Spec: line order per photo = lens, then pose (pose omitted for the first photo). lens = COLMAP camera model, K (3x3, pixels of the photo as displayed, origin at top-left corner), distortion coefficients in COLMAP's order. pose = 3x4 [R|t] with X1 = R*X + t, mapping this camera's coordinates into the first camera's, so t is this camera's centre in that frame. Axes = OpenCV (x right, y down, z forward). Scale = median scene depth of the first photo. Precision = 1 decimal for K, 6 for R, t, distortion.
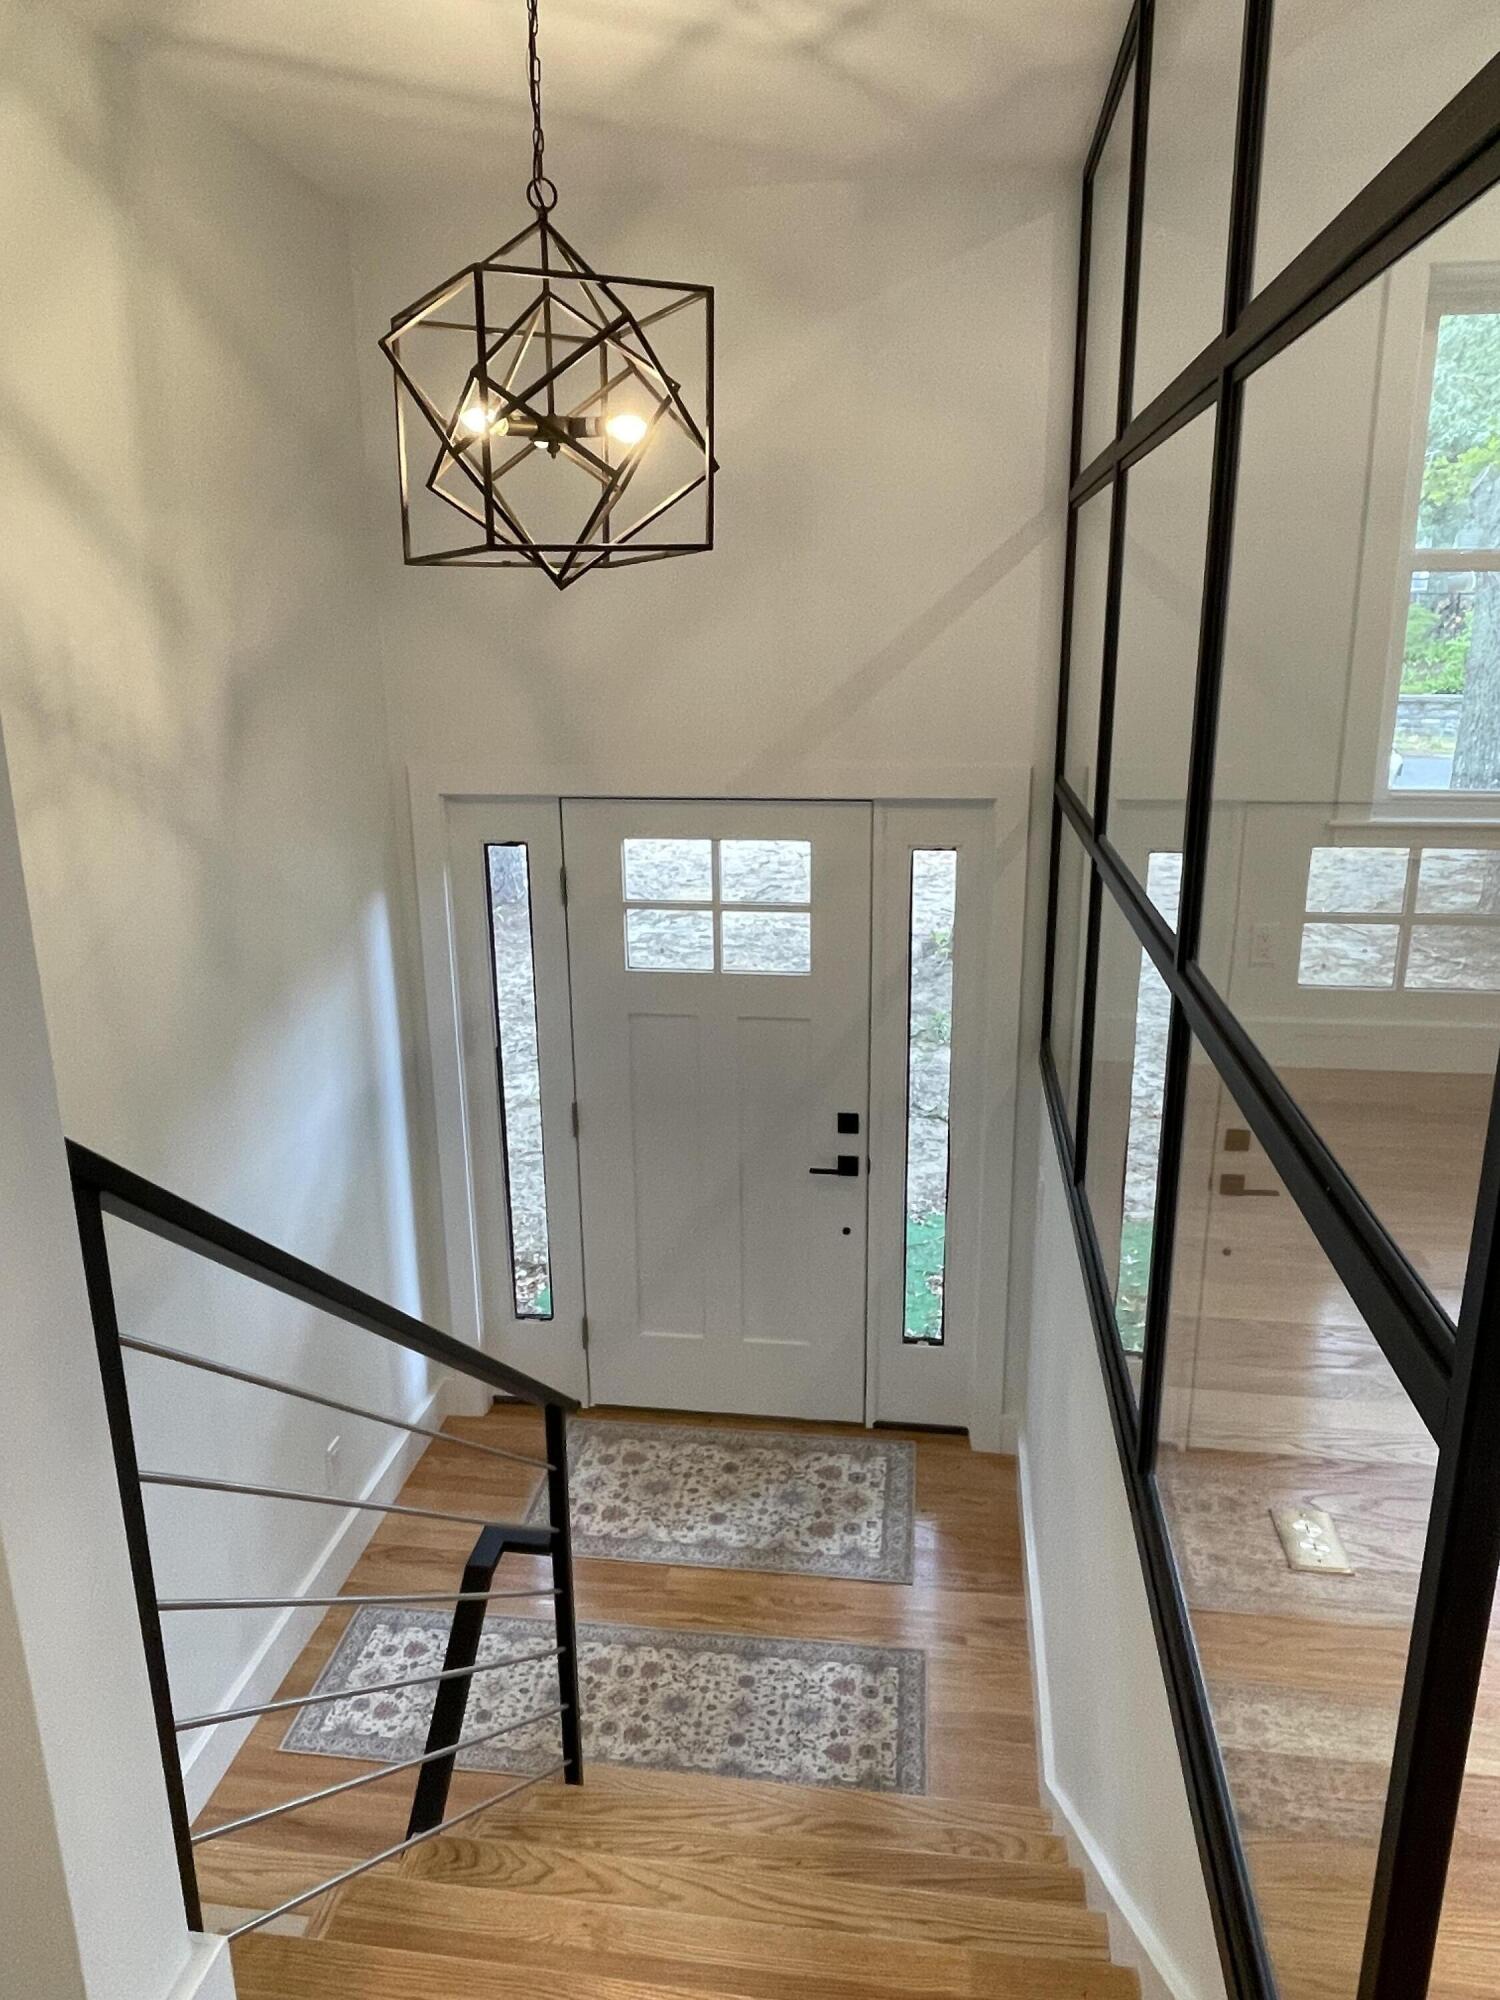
lens RADIAL K [[1344.7, 0, 749.5], [0, 1344.7, 990.8], [0, 0, 1]] dist [-0.008228, -0.001256]
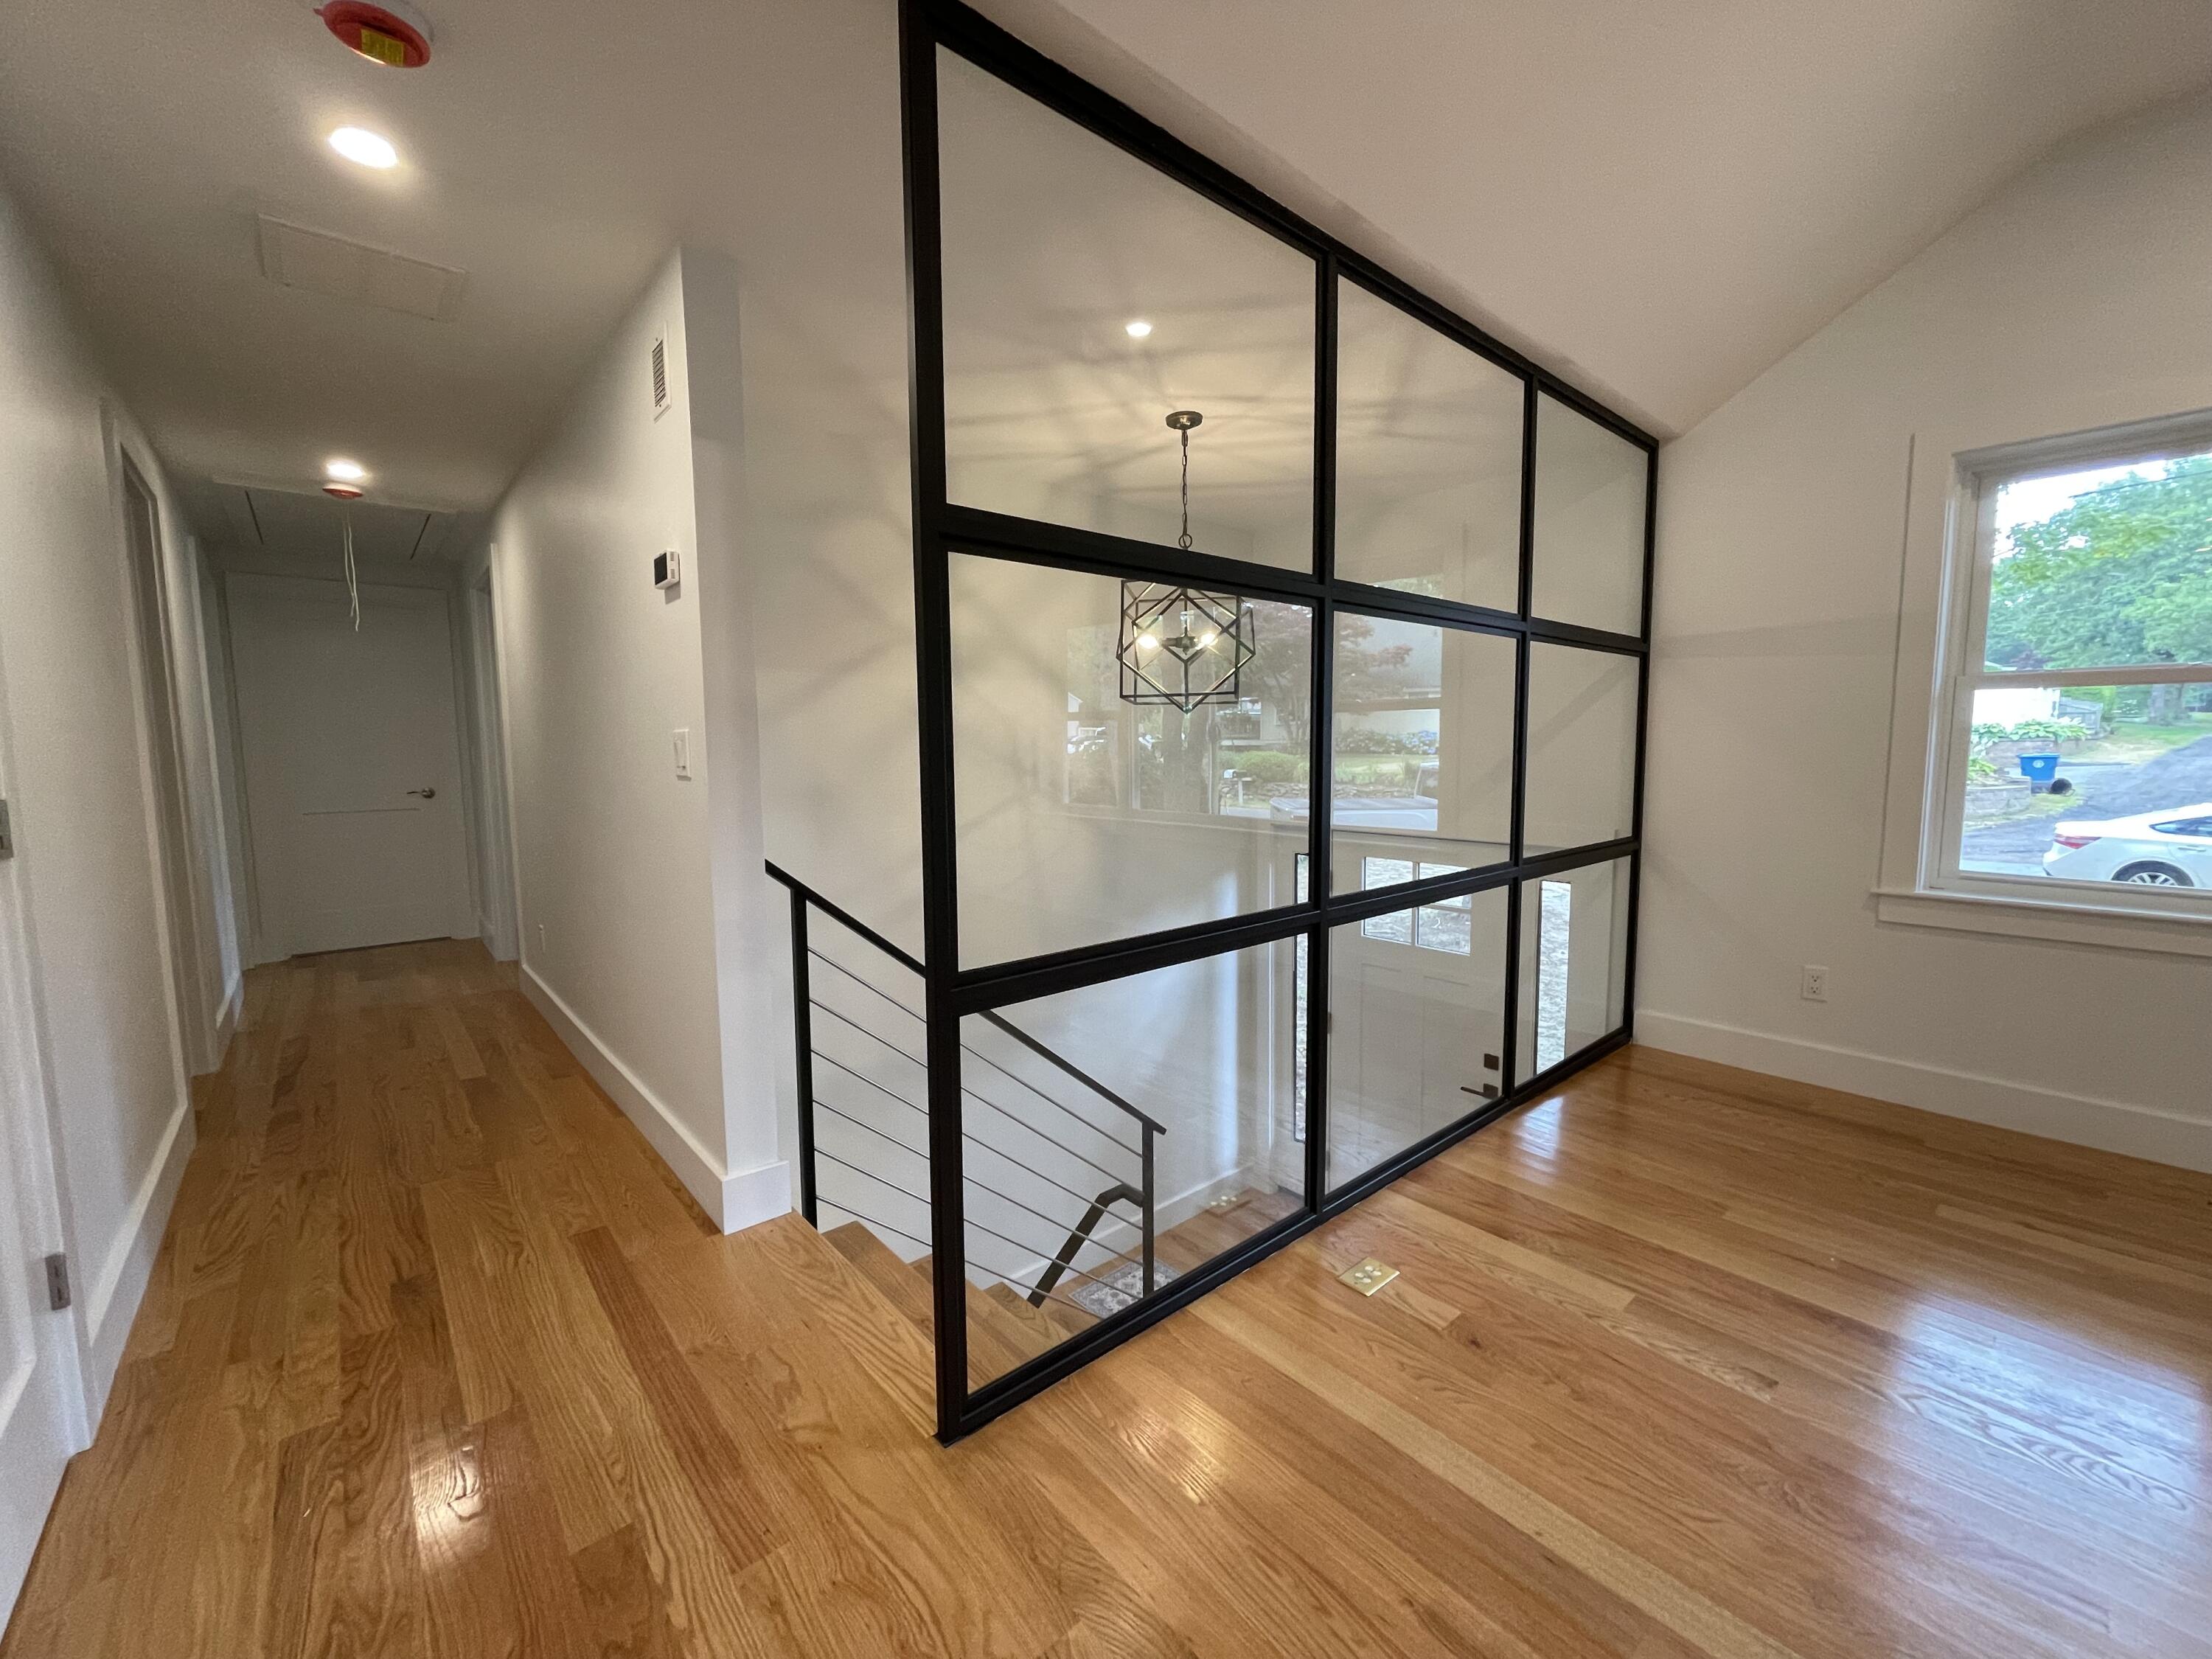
lens RADIAL K [[892.7, 0, 1089.8], [0, 892.7, 830.7], [0, 0, 1]] dist [0.000900, -0.001638]
pose [[0.752254, 0.071880, -0.654940, 0.587836], [-0.175101, 0.980096, -0.093553, 0.030862], [0.635180, 0.185056, 0.749867, -0.092099]]
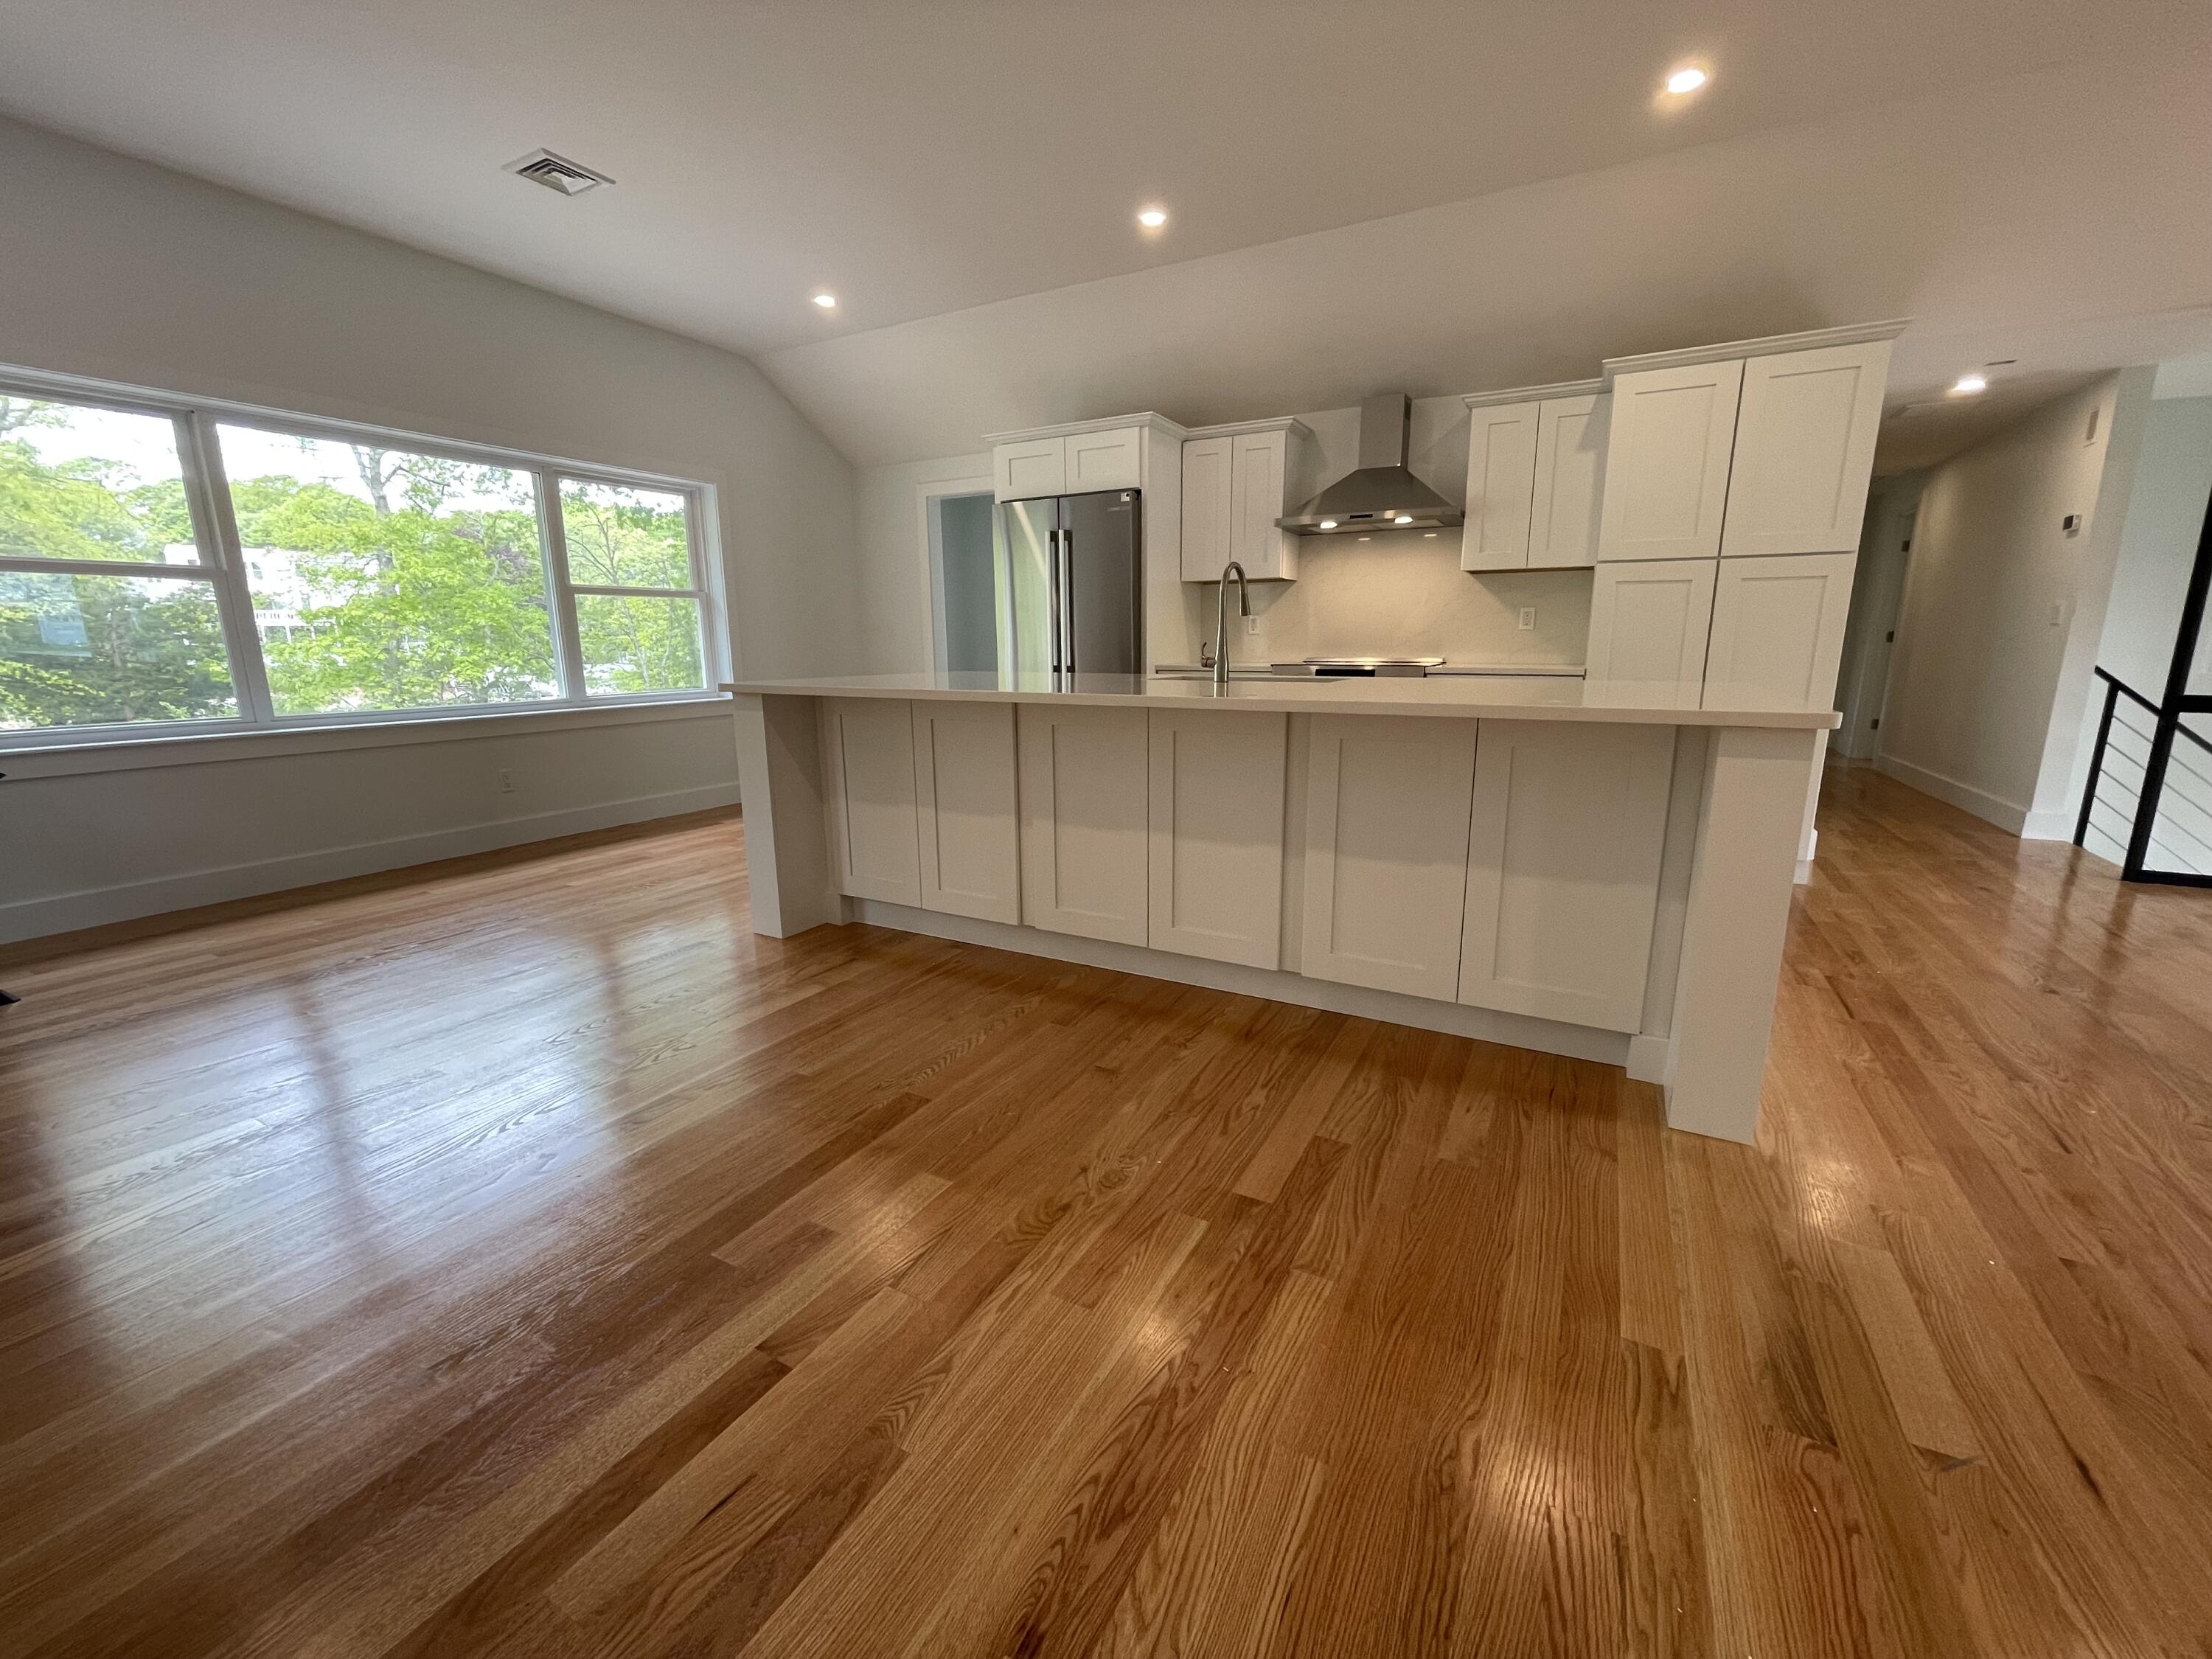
lens RADIAL K [[892.7, 0, 1119.2], [0, 892.7, 825.2], [0, 0, 1]] dist [0.000900, -0.001638]
pose [[-0.347387, 0.204422, -0.915169, 2.219127], [-0.237805, 0.924840, 0.296850, 0.272853], [0.907067, 0.320753, -0.272665, -0.847648]]
